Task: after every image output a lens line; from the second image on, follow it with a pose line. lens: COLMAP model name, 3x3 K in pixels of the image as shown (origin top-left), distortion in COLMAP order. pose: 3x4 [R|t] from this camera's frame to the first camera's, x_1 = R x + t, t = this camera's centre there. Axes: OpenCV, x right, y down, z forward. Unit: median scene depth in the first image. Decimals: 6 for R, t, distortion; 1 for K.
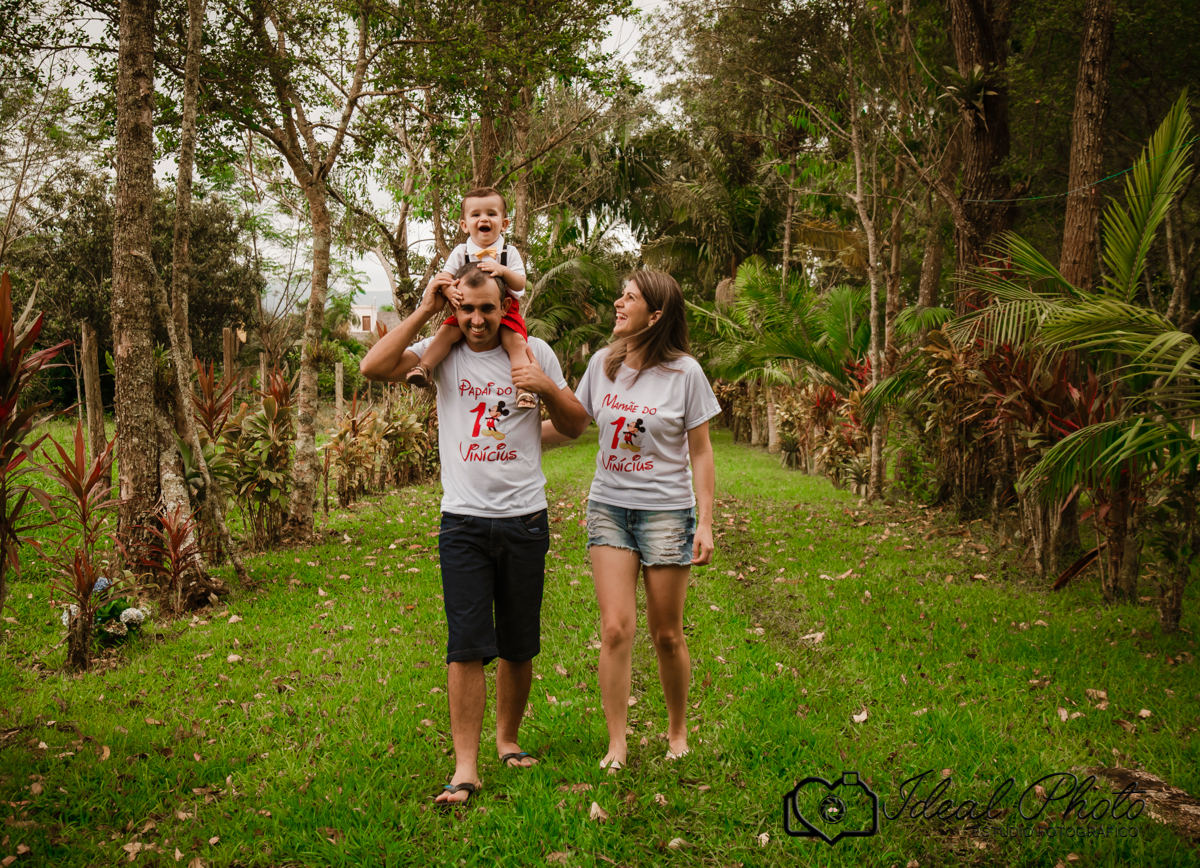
lens RADIAL K [[1932.8, 0, 561.1], [0, 1932.8, 435.9], [0, 0, 1]] dist [0.146964, -0.006666]
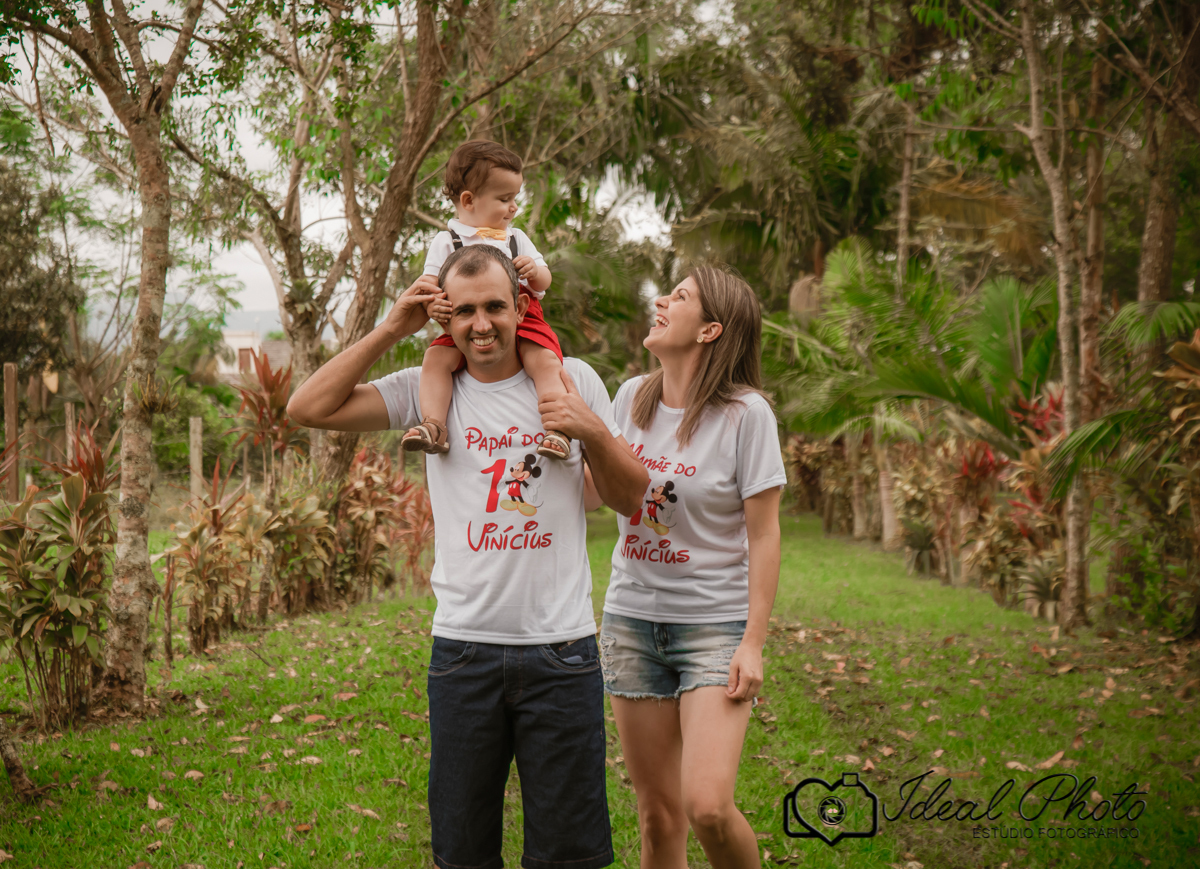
lens RADIAL K [[2518.2, 0, 527.5], [0, 2518.2, 353.9], [0, 0, 1]] dist [0.226674, 0.008439]
pose [[0.999867, -0.016271, -0.001066, -0.006335], [0.016157, 0.997412, -0.070059, 0.000837], [0.002204, 0.070032, 0.997542, 0.193647]]
